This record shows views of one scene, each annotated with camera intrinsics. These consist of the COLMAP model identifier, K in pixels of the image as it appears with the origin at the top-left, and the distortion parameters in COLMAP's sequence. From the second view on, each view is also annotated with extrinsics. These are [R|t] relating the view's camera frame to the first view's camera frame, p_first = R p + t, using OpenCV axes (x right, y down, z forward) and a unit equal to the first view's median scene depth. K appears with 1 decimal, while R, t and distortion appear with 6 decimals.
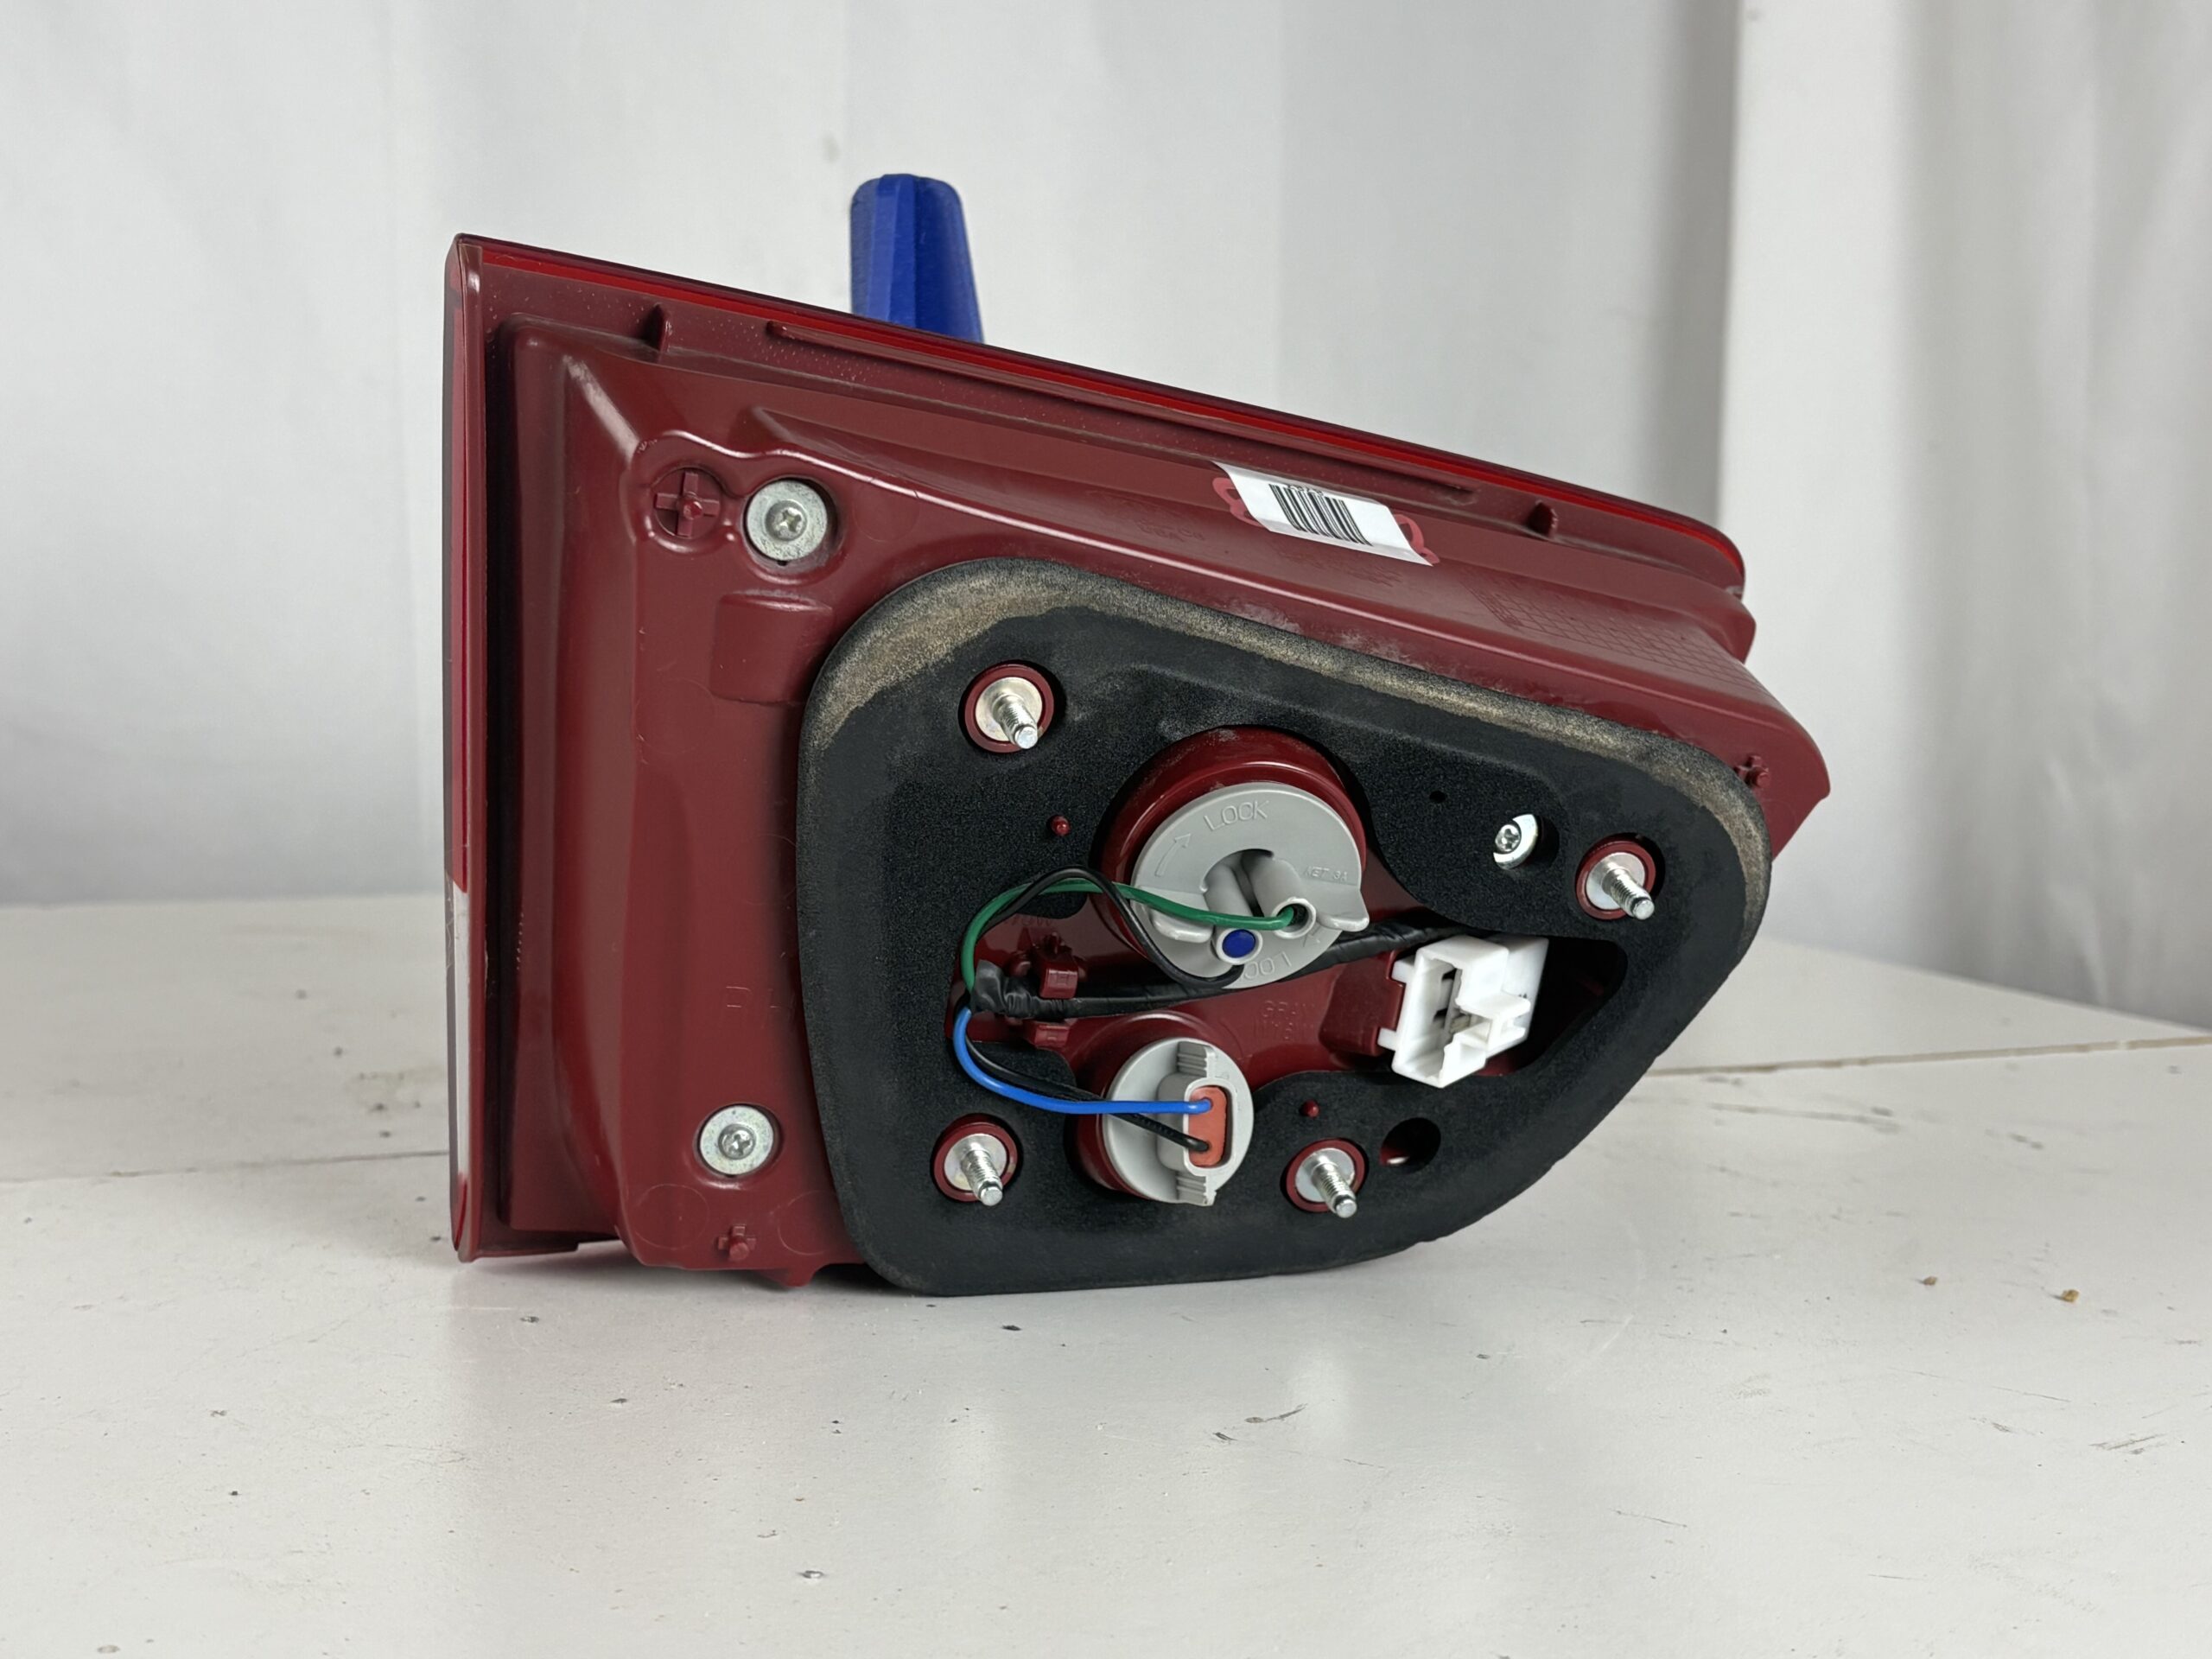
lens RADIAL K [[2980.3, 0, 1116.7], [0, 2980.3, 839.3], [0, 0, 1]] dist [-0.042719, 0.000000]
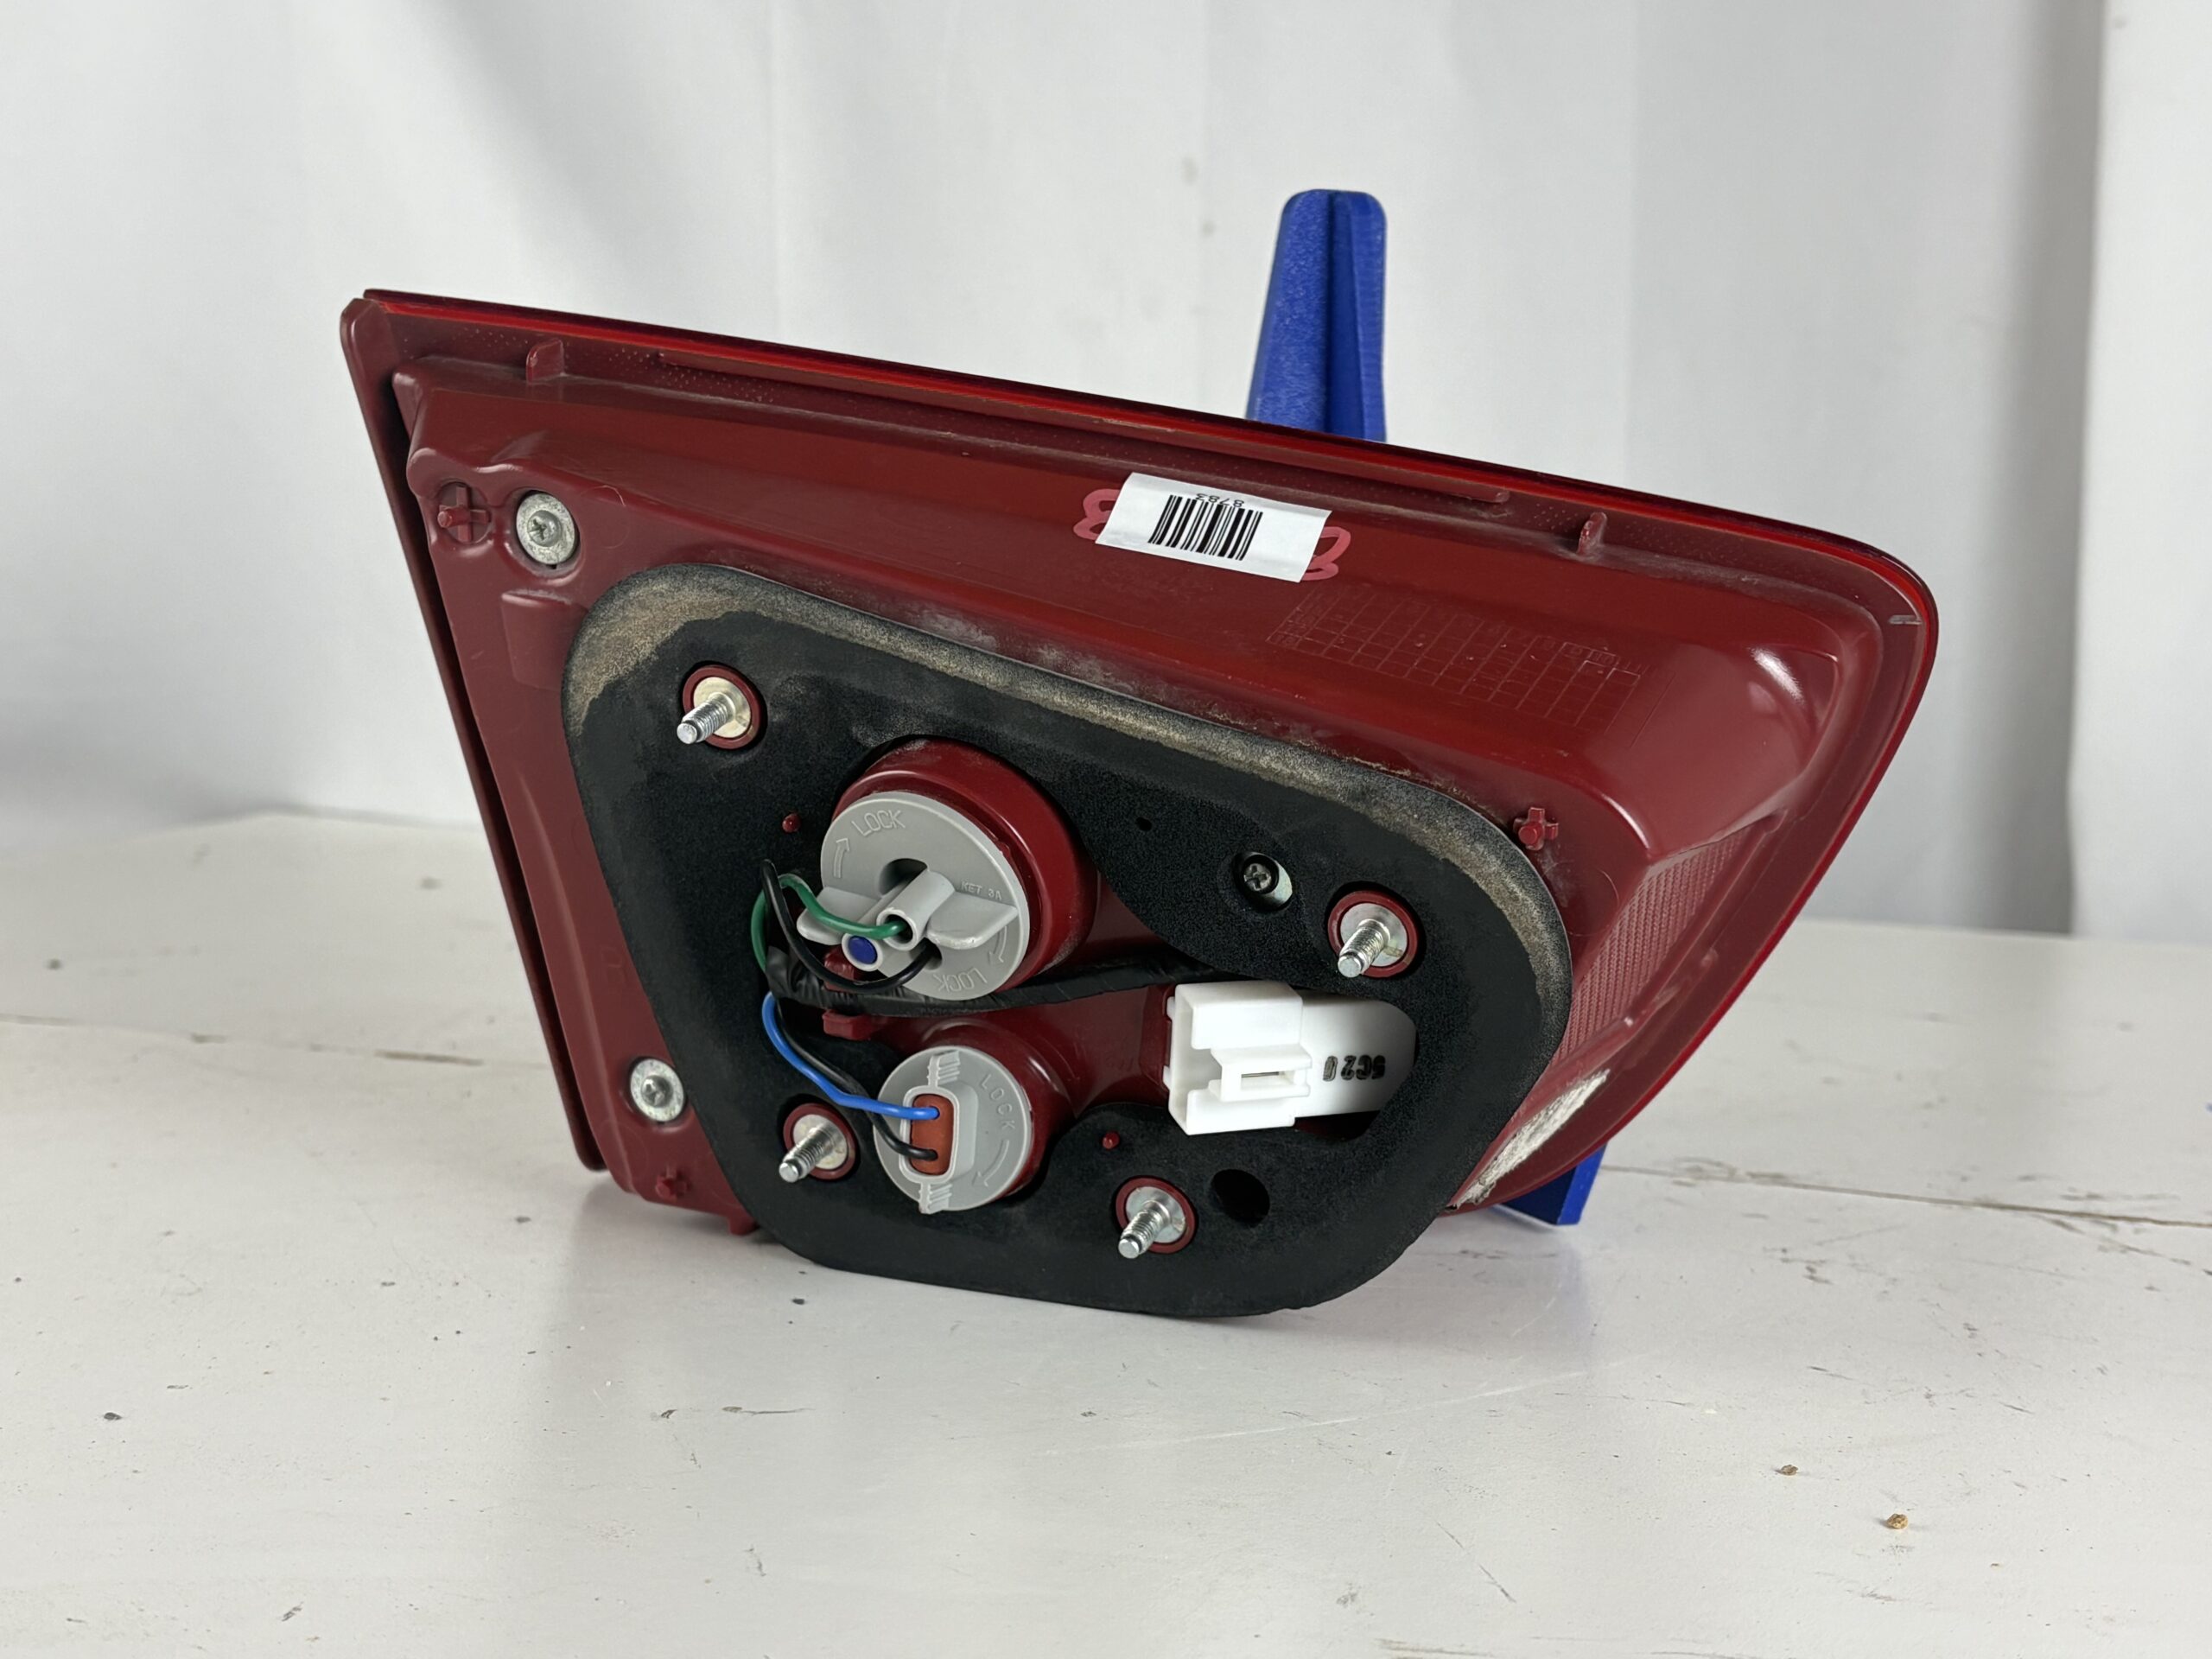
lens RADIAL K [[2980.3, 0, 1090.5], [0, 2980.3, 819.9], [0, 0, 1]] dist [-0.042719, 0.000000]
pose [[0.737443, 0.069538, -0.671820, 0.734600], [-0.078836, 0.996749, 0.016634, -0.030042], [0.670793, 0.040698, 0.740527, 0.288718]]
